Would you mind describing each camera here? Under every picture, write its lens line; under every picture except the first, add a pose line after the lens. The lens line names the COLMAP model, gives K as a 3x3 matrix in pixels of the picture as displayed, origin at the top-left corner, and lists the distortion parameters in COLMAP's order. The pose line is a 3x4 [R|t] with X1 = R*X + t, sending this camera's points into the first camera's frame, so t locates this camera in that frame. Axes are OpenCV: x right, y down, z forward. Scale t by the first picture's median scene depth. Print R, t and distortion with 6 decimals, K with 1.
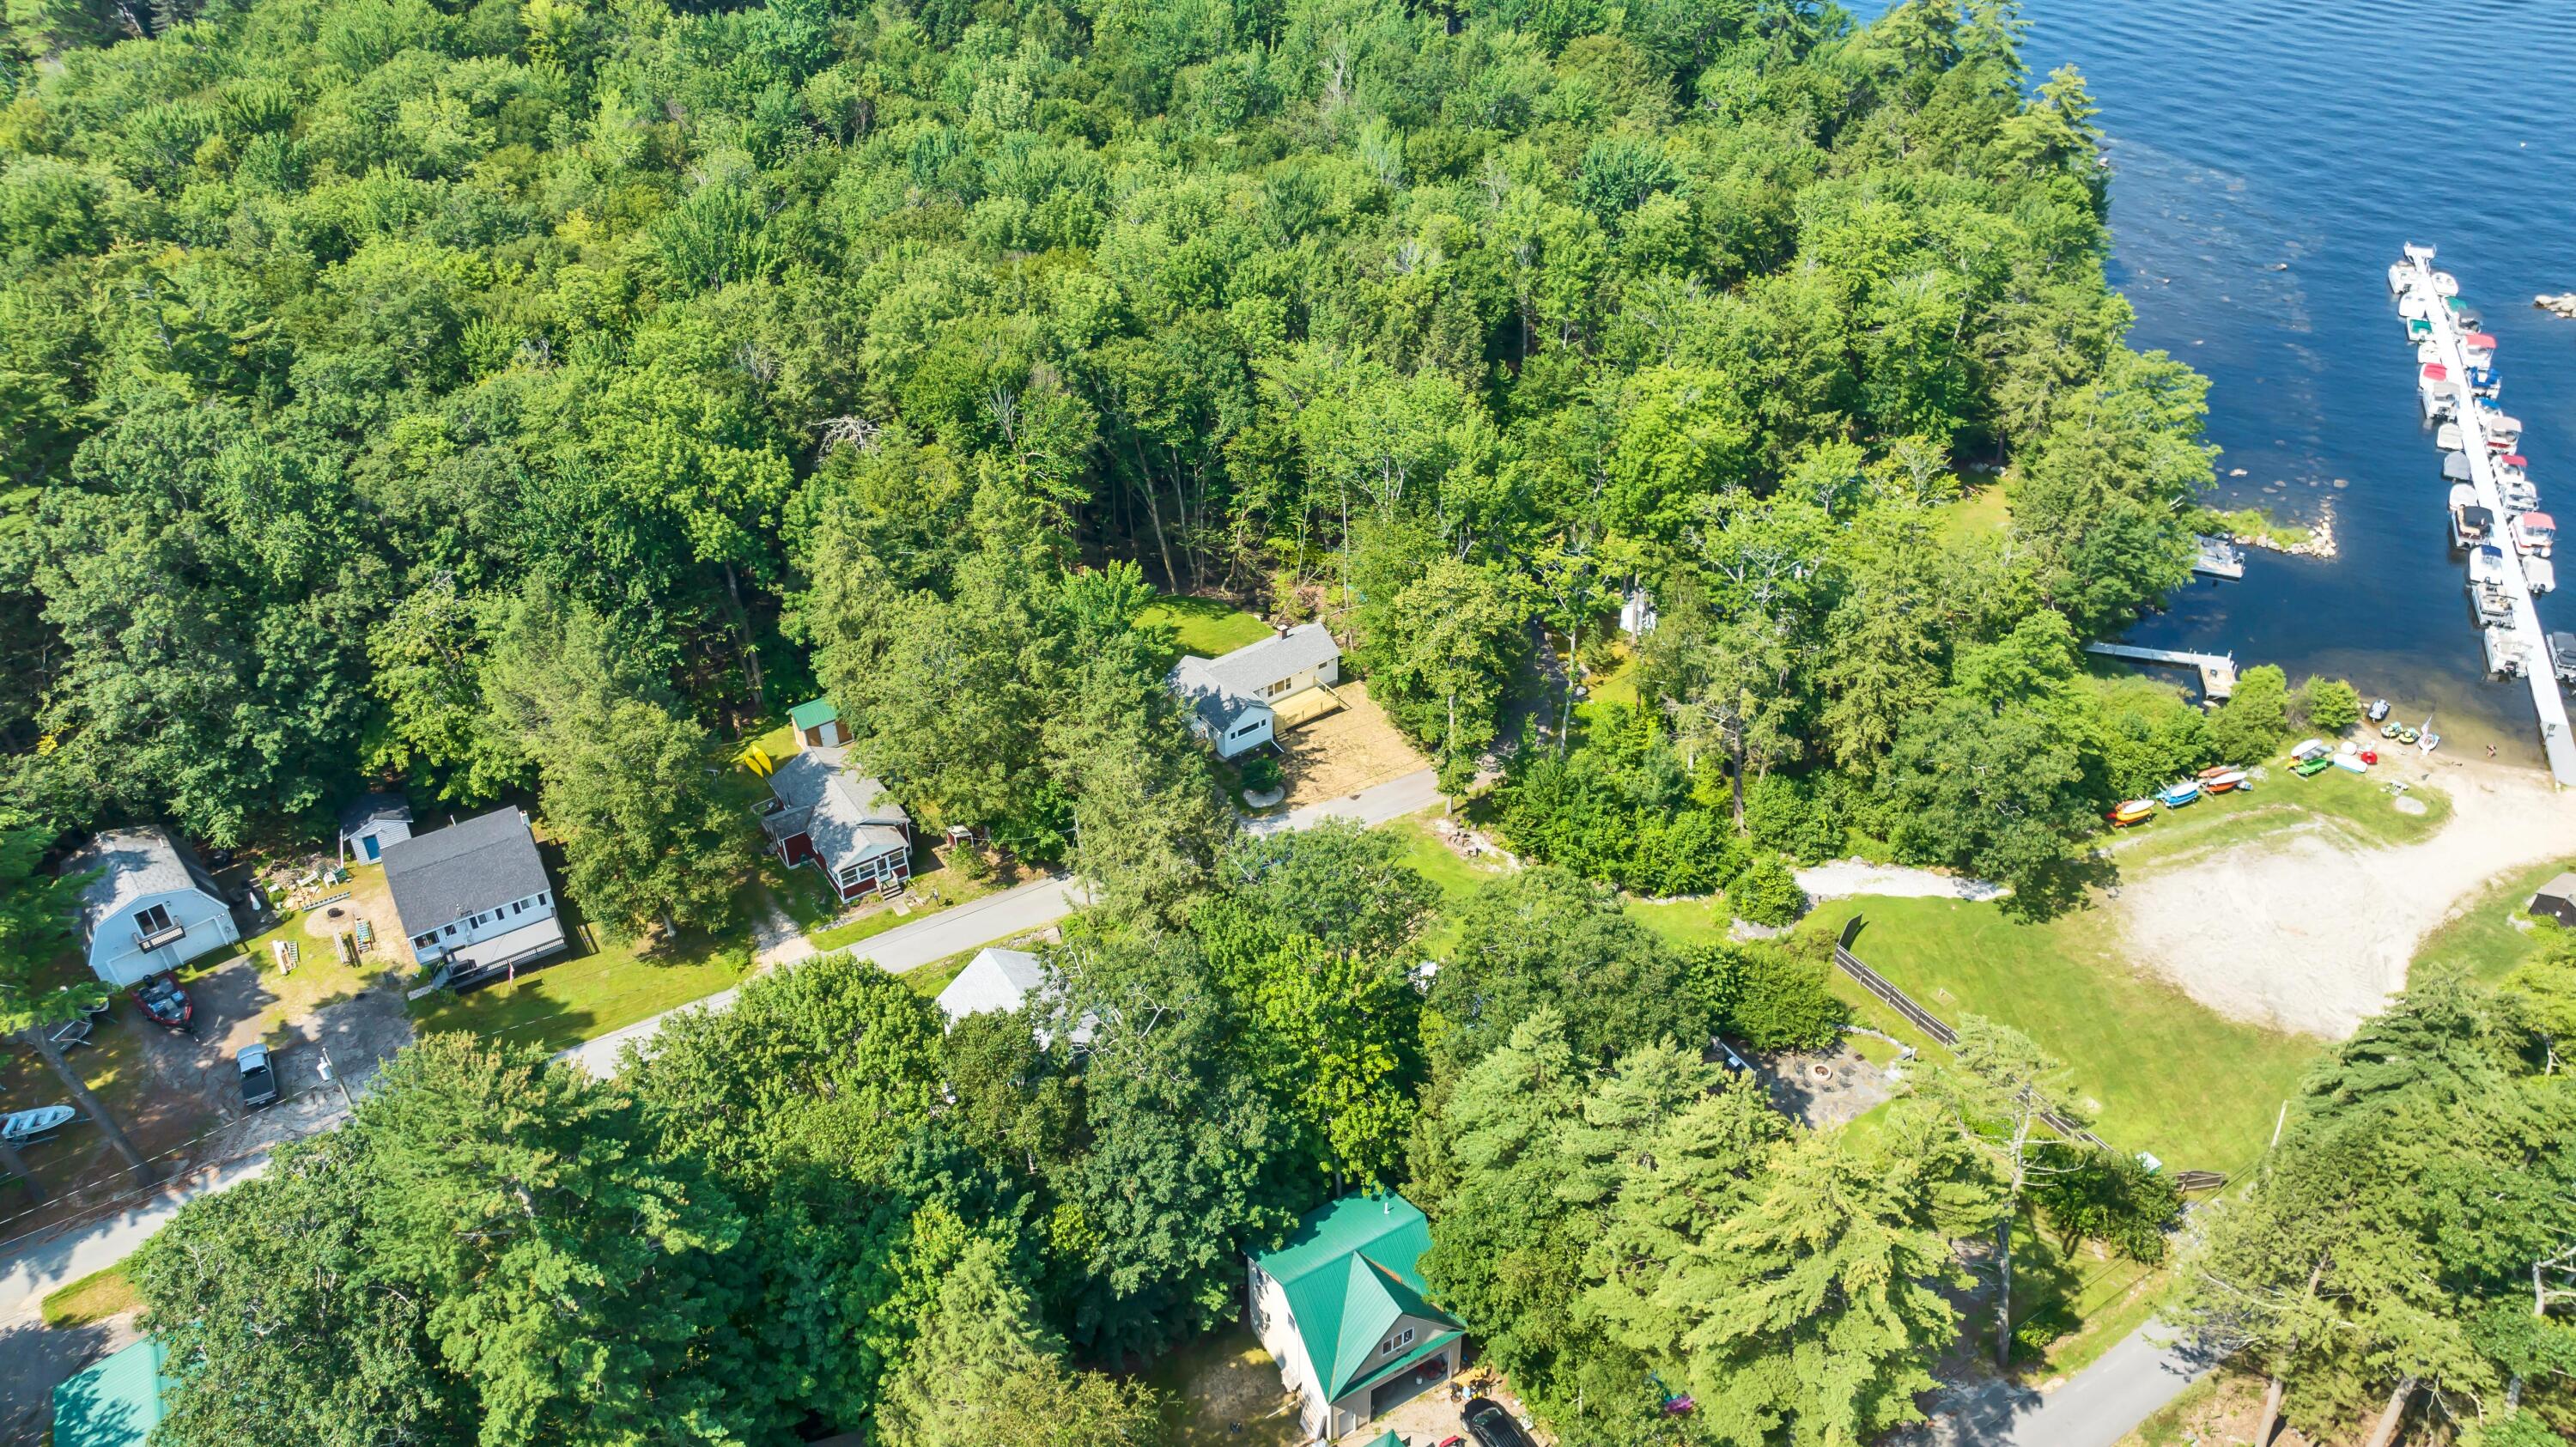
lens RADIAL K [[1805.5, 0, 1294.3], [0, 1805.5, 729.7], [0, 0, 1]] dist [-0.029134, 0.025350]
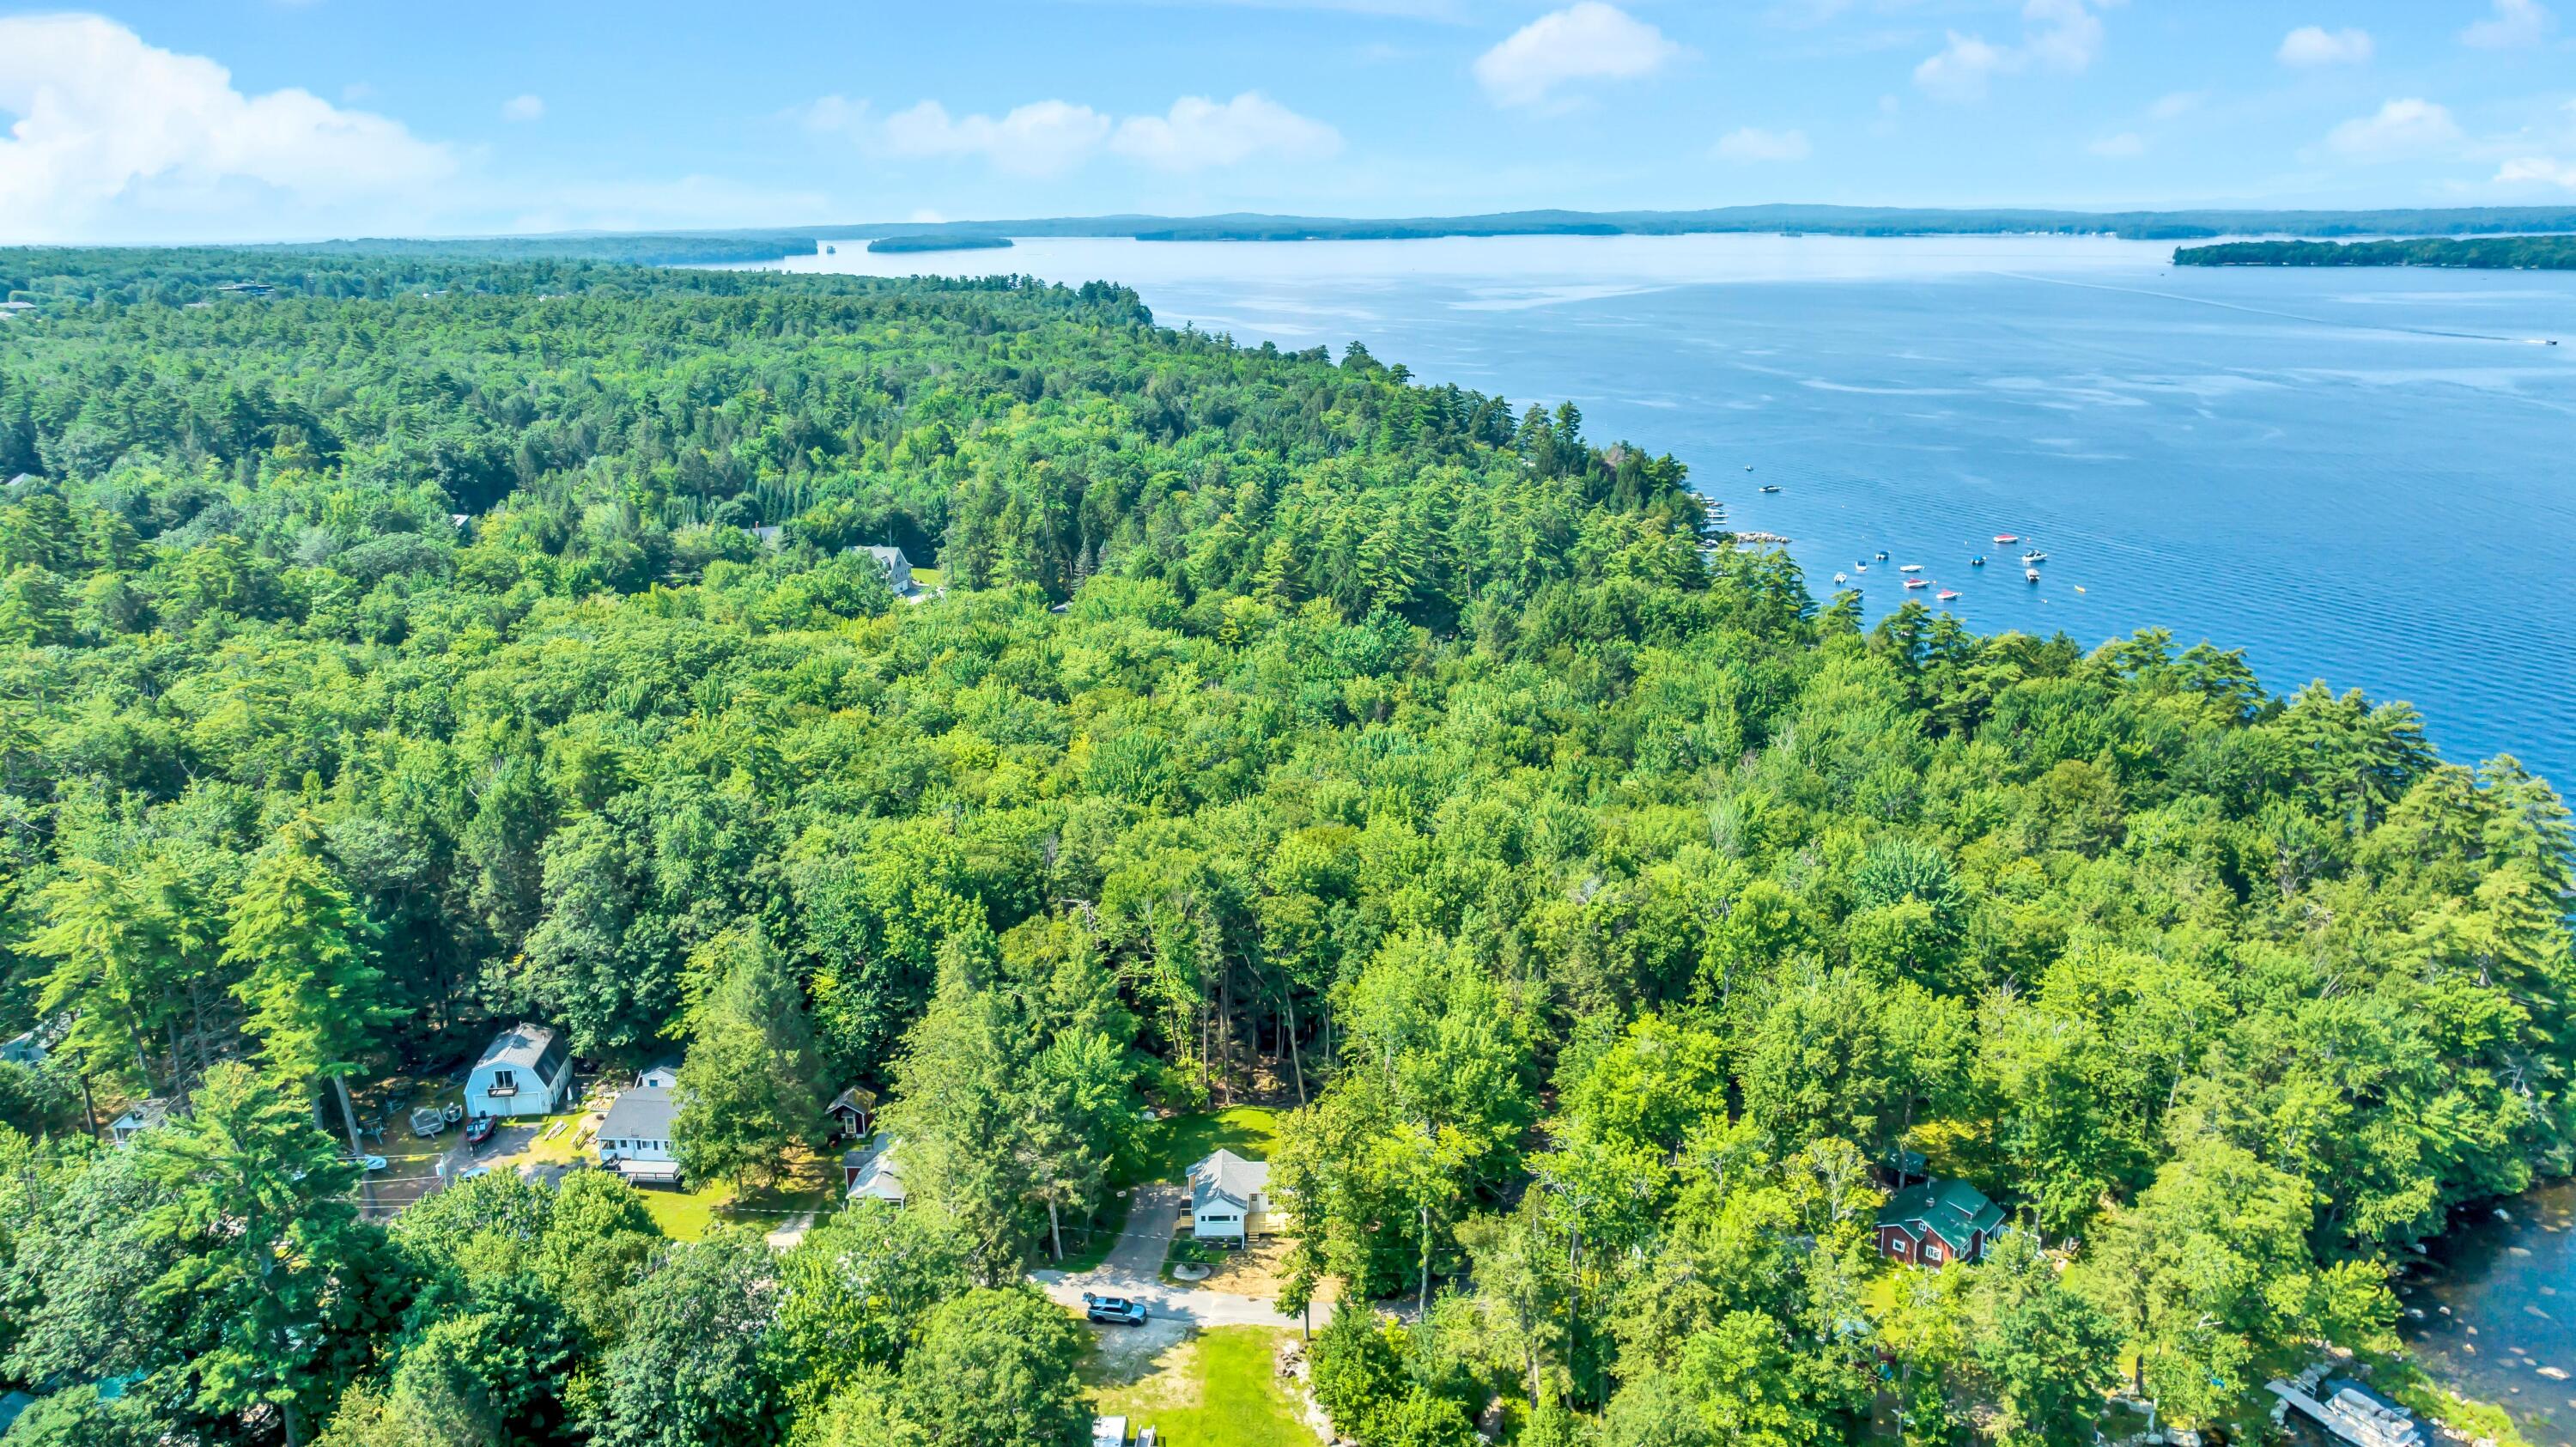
lens RADIAL K [[1805.5, 0, 1285.3], [0, 1805.5, 721.0], [0, 0, 1]] dist [-0.029134, 0.025350]
pose [[0.813003, 0.159240, -0.560062, 0.716760], [-0.338002, 0.912288, -0.231267, -0.045228], [0.474111, 0.377323, 0.795516, -0.041086]]
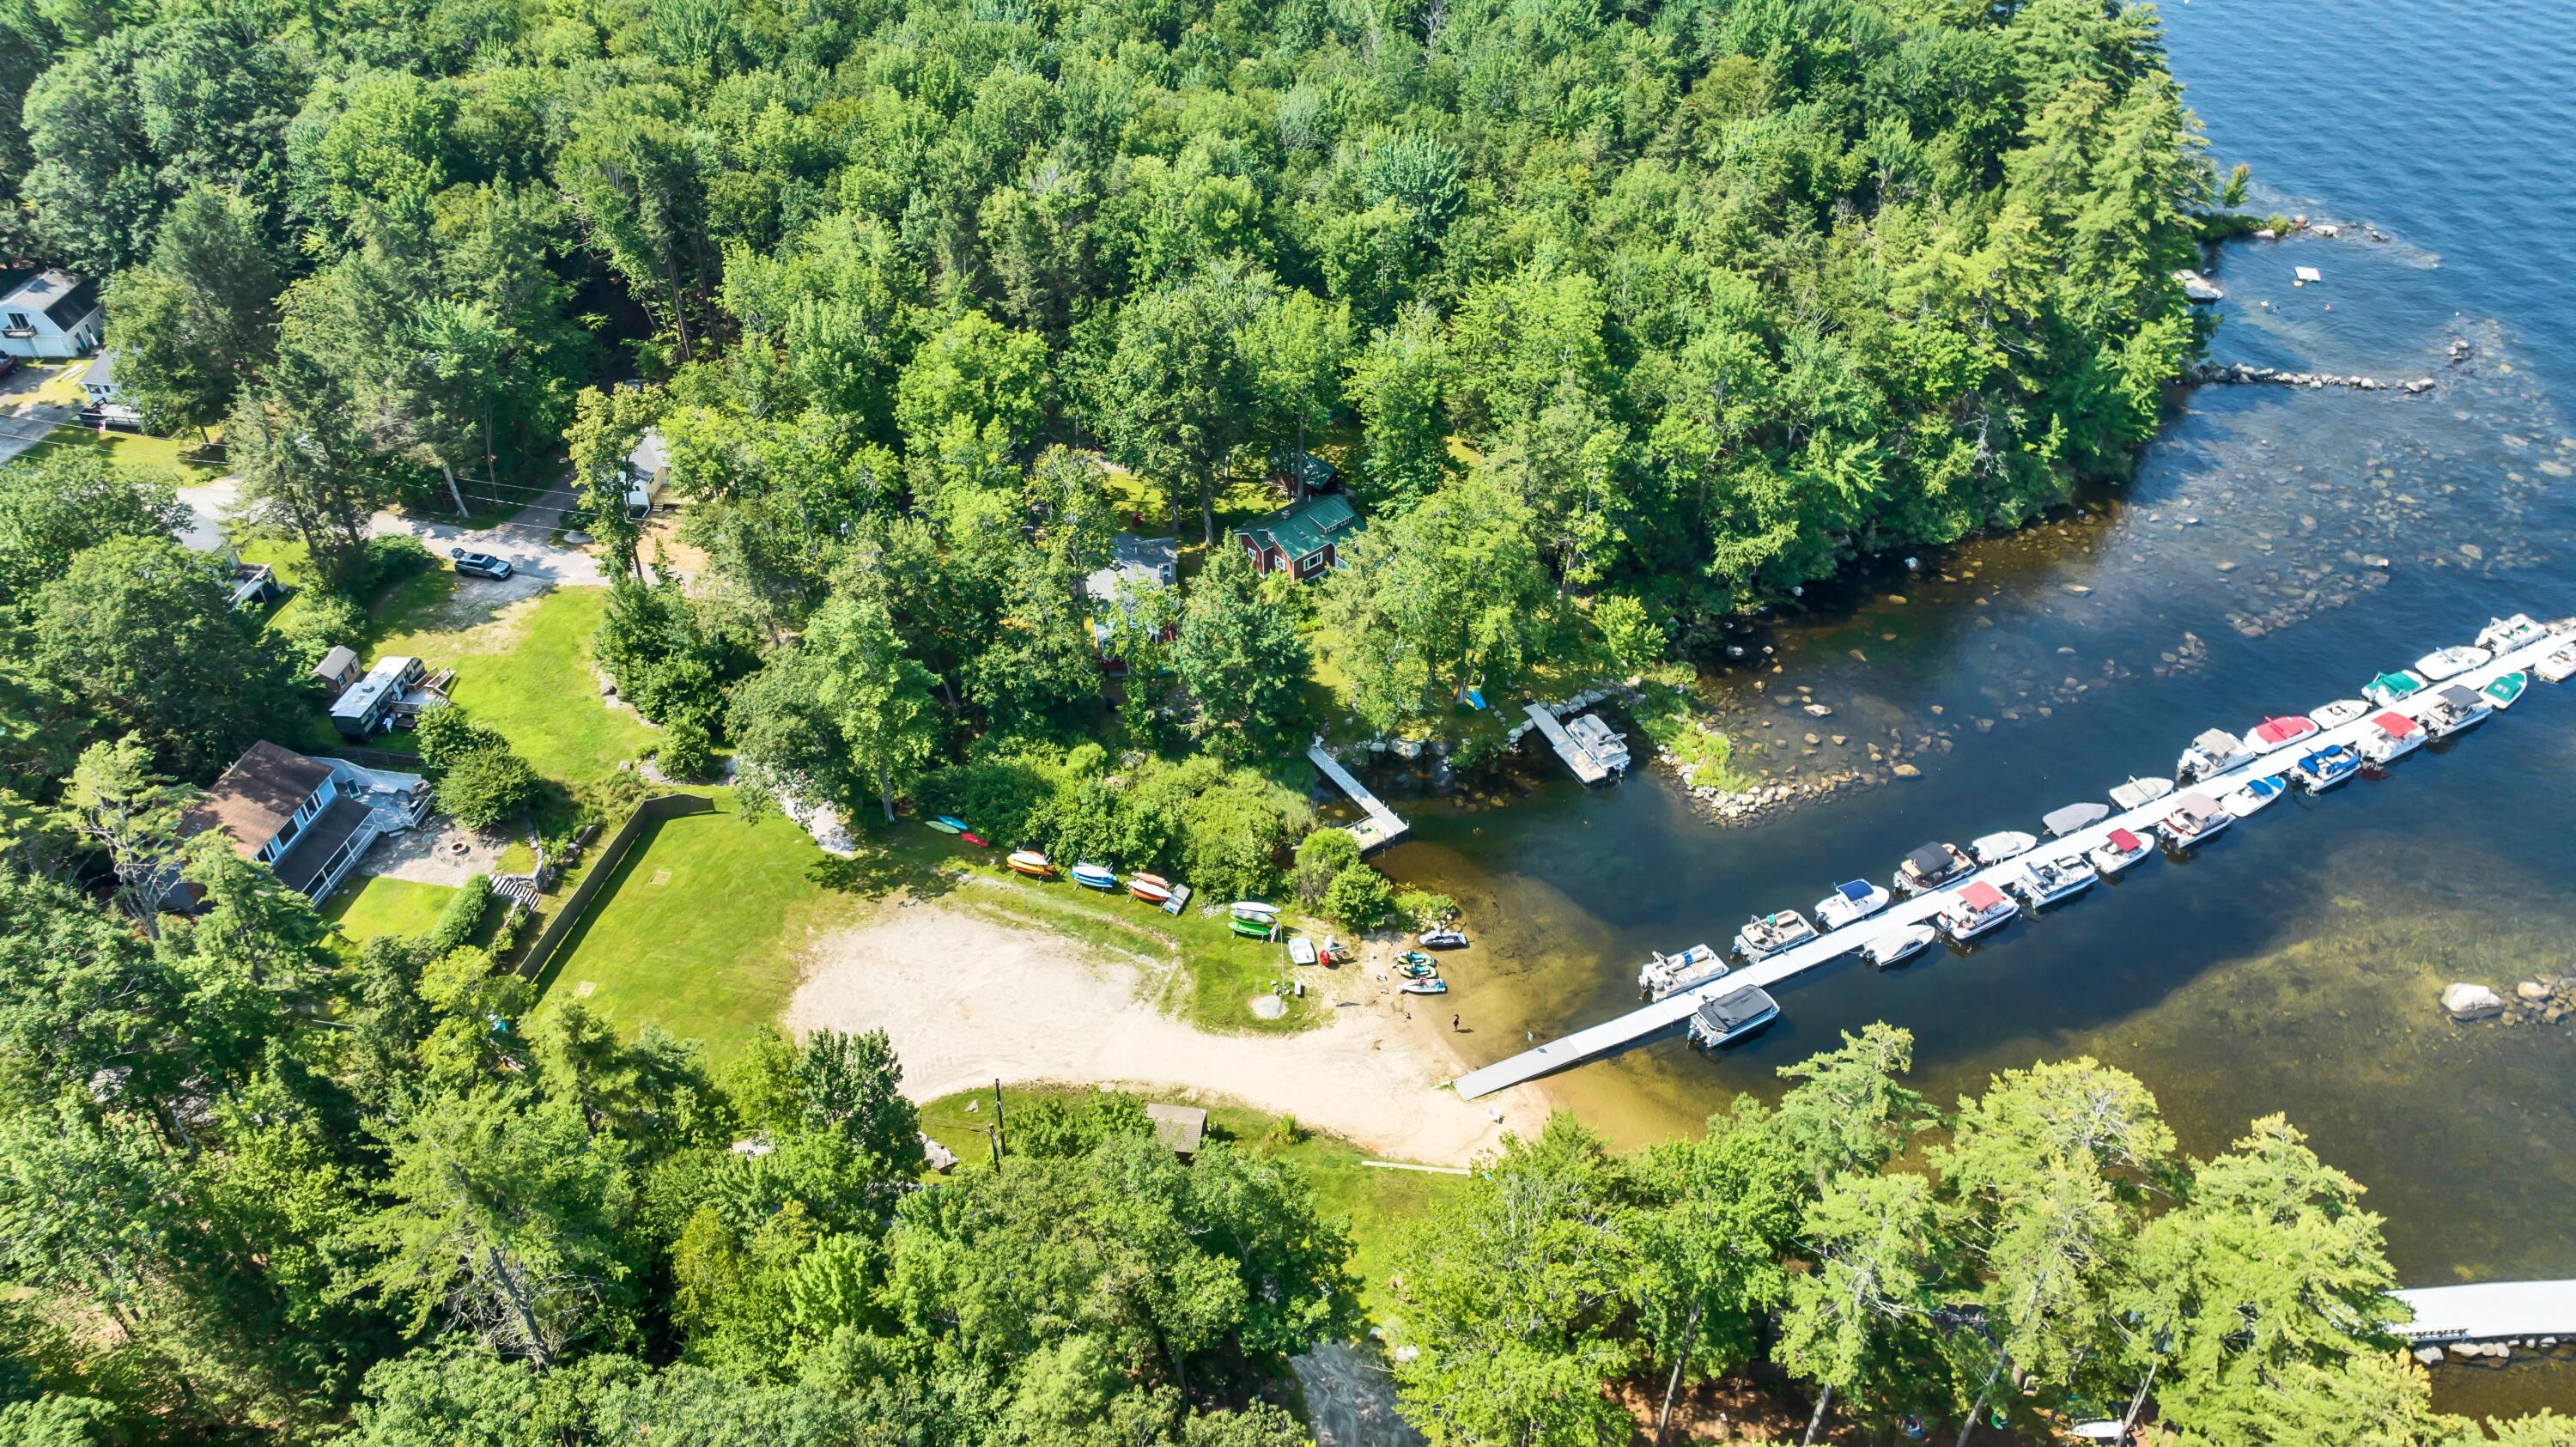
lens RADIAL K [[1805.5, 0, 1290.4], [0, 1805.5, 717.3], [0, 0, 1]] dist [-0.029134, 0.025350]
pose [[0.747844, 0.414771, -0.518357, 1.184736], [-0.389691, 0.906397, 0.163051, -0.275284], [0.537466, 0.080062, 0.839476, 0.265967]]
